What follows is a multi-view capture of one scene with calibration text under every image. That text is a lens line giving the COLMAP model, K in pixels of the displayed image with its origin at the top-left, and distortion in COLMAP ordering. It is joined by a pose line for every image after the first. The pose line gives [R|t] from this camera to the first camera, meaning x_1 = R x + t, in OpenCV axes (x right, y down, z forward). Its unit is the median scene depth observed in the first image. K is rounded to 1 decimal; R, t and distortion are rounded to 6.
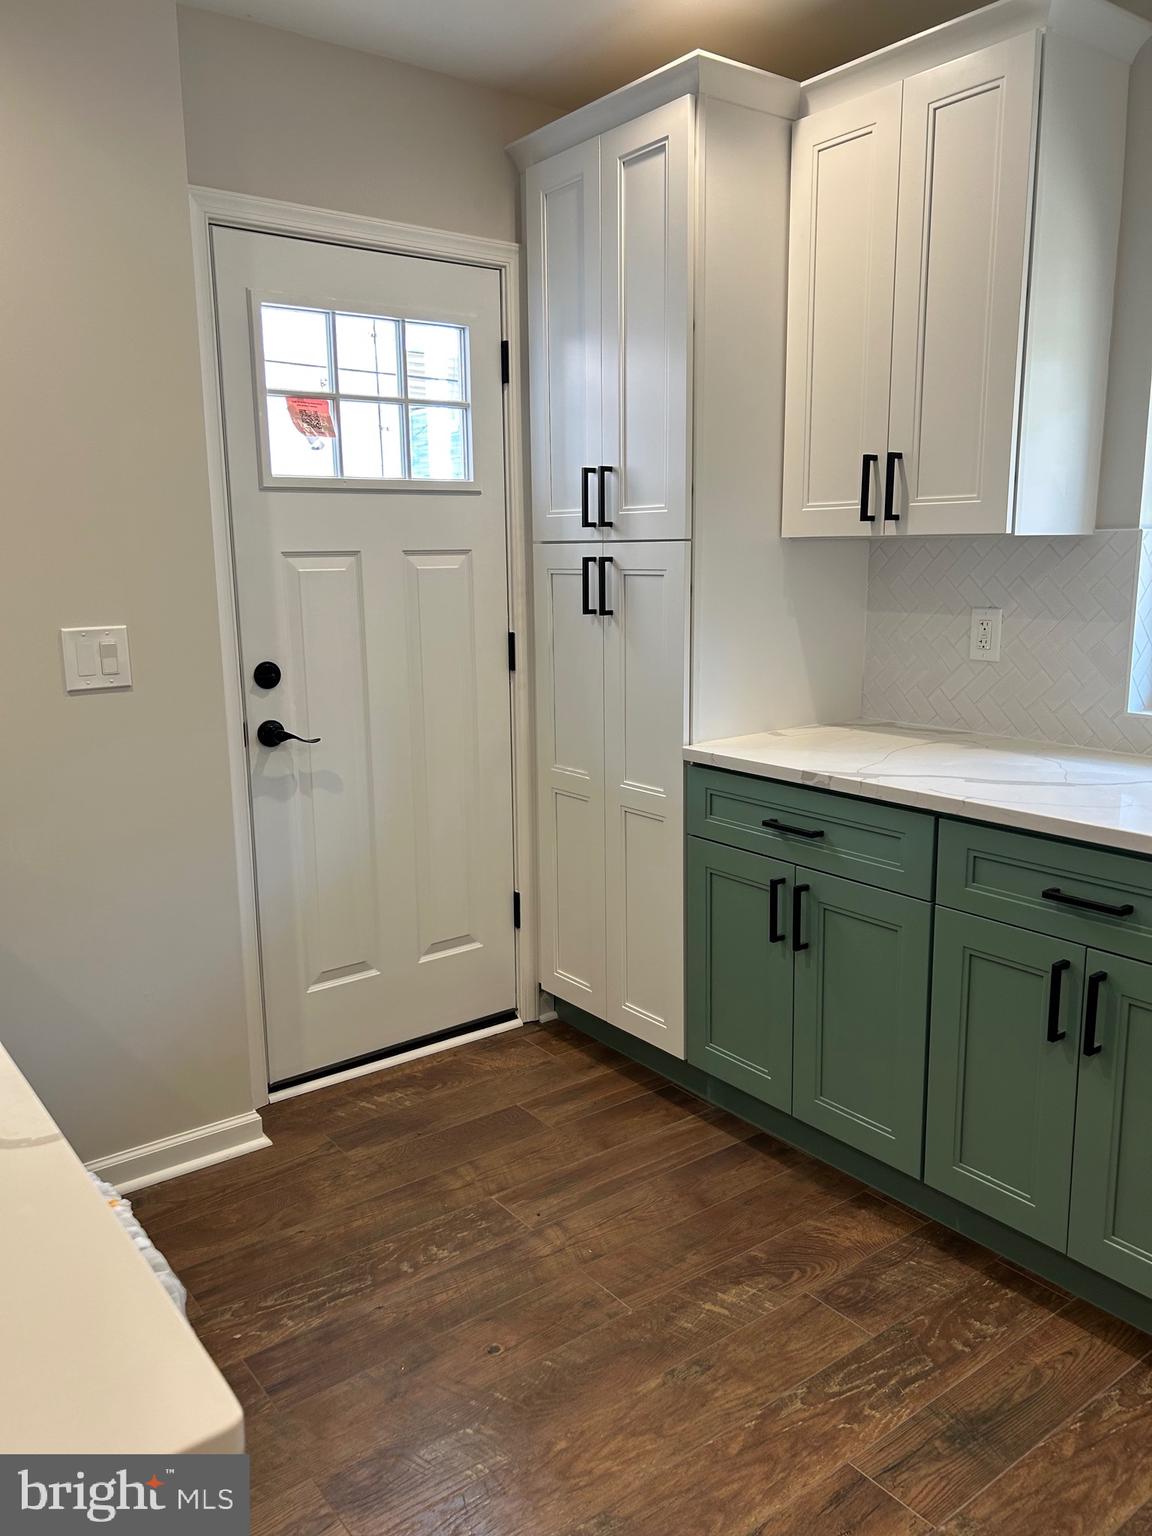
lens RADIAL K [[1171.4, 0, 576.0], [0, 1171.4, 768.0], [0, 0, 1]] dist [0.060961, -0.067389]
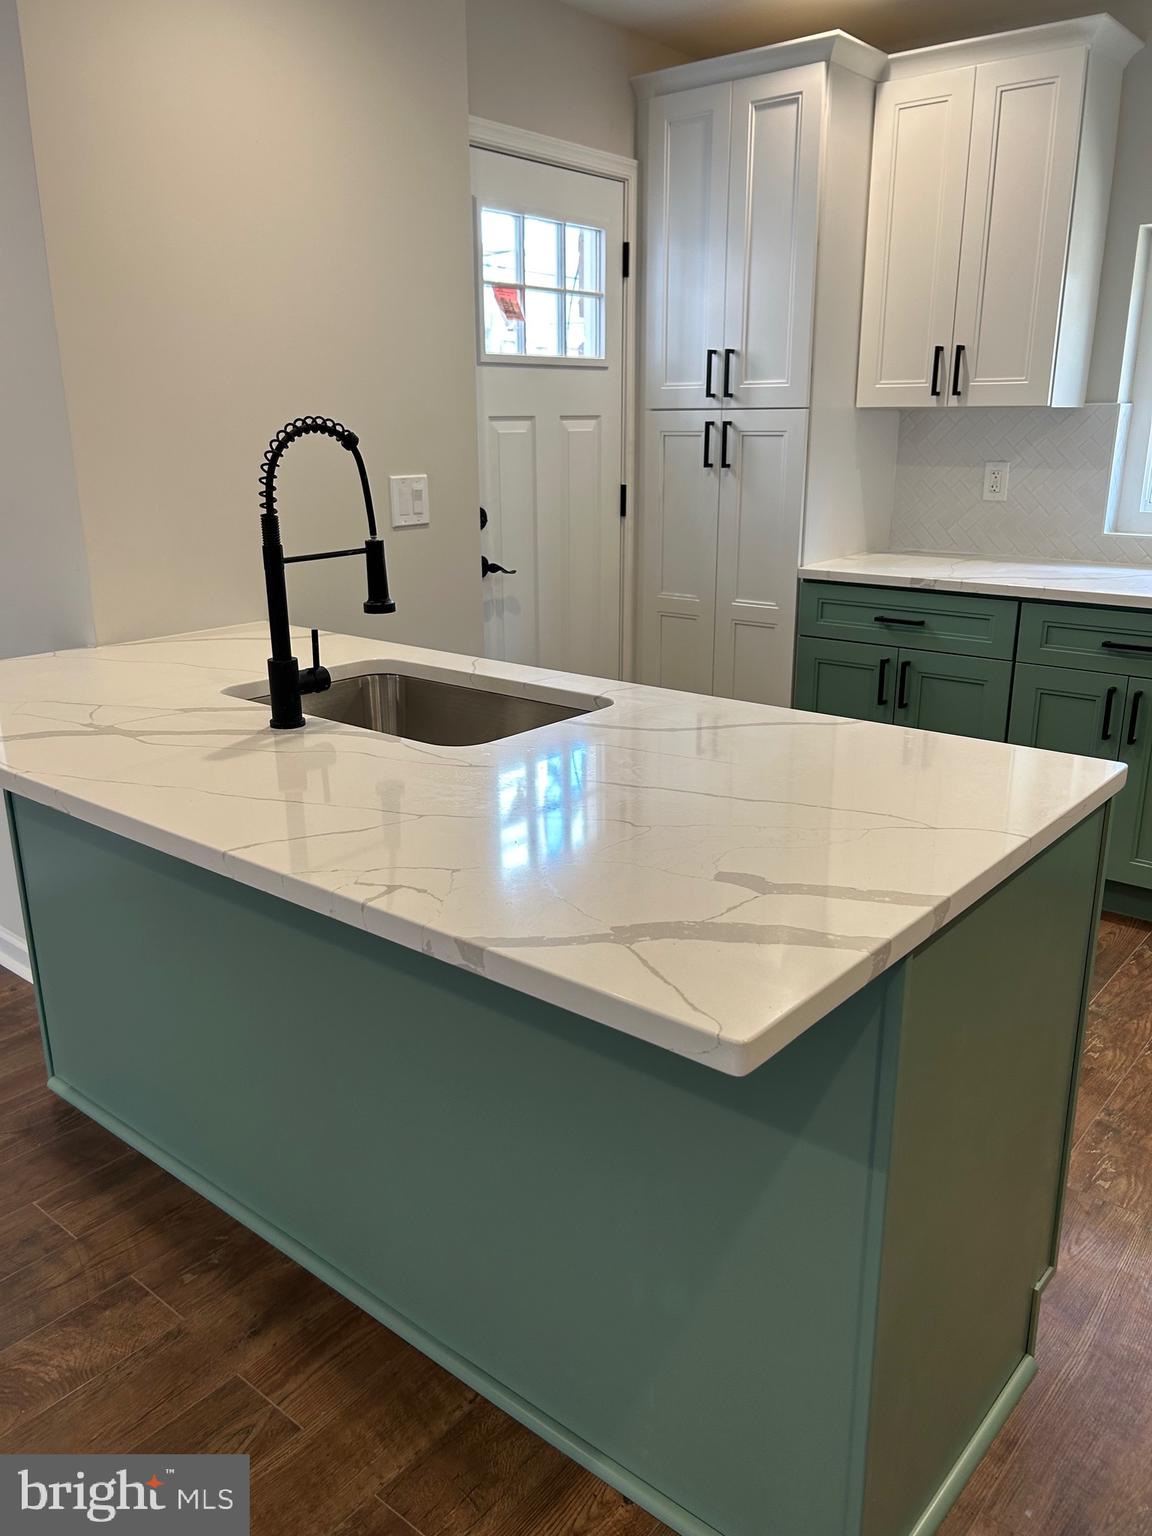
lens RADIAL K [[1188.5, 0, 570.1], [0, 1188.5, 807.8], [0, 0, 1]] dist [-0.009261, -0.007571]
pose [[0.973066, -0.067220, 0.220508, -0.475663], [0.038943, 0.990727, 0.130169, 0.065934], [-0.227213, -0.118076, 0.966660, -0.277229]]
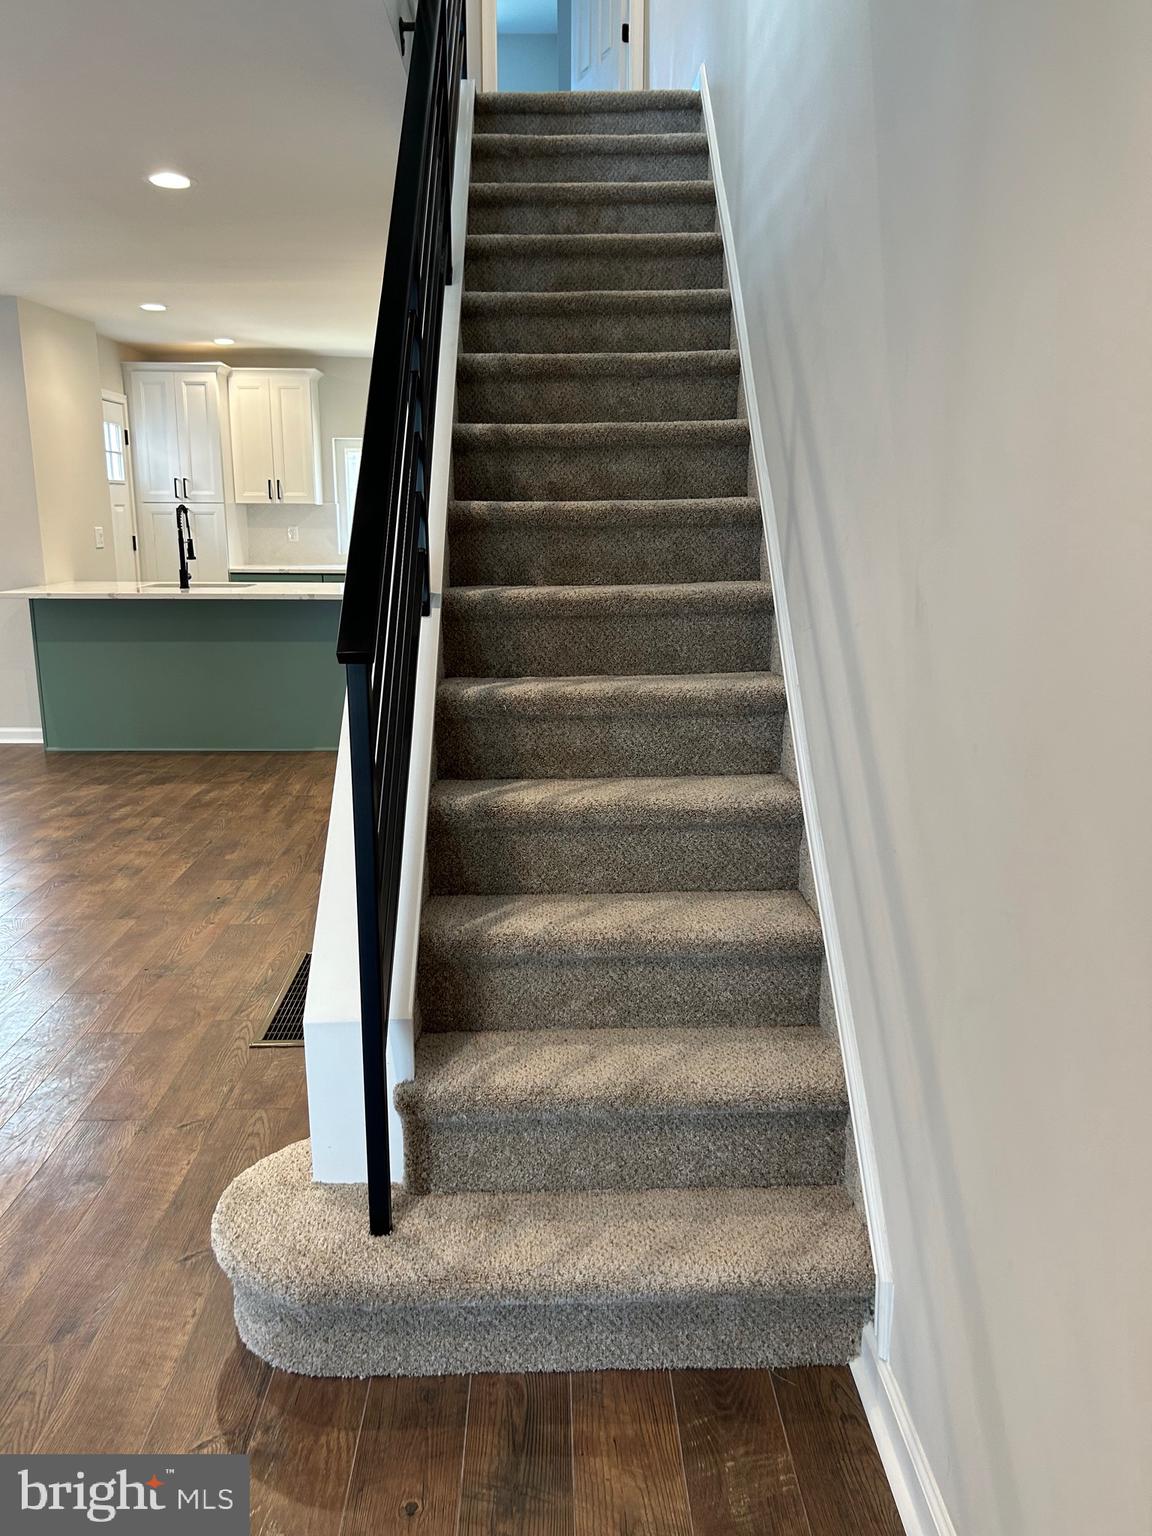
lens RADIAL K [[1171.4, 0, 576.0], [0, 1171.4, 768.0], [0, 0, 1]] dist [0.060961, -0.067389]
pose [[0.586416, -0.162509, 0.793541, -1.983184], [0.144783, 0.984920, 0.094709, 0.349346], [-0.796966, 0.059352, 0.601102, -1.647351]]
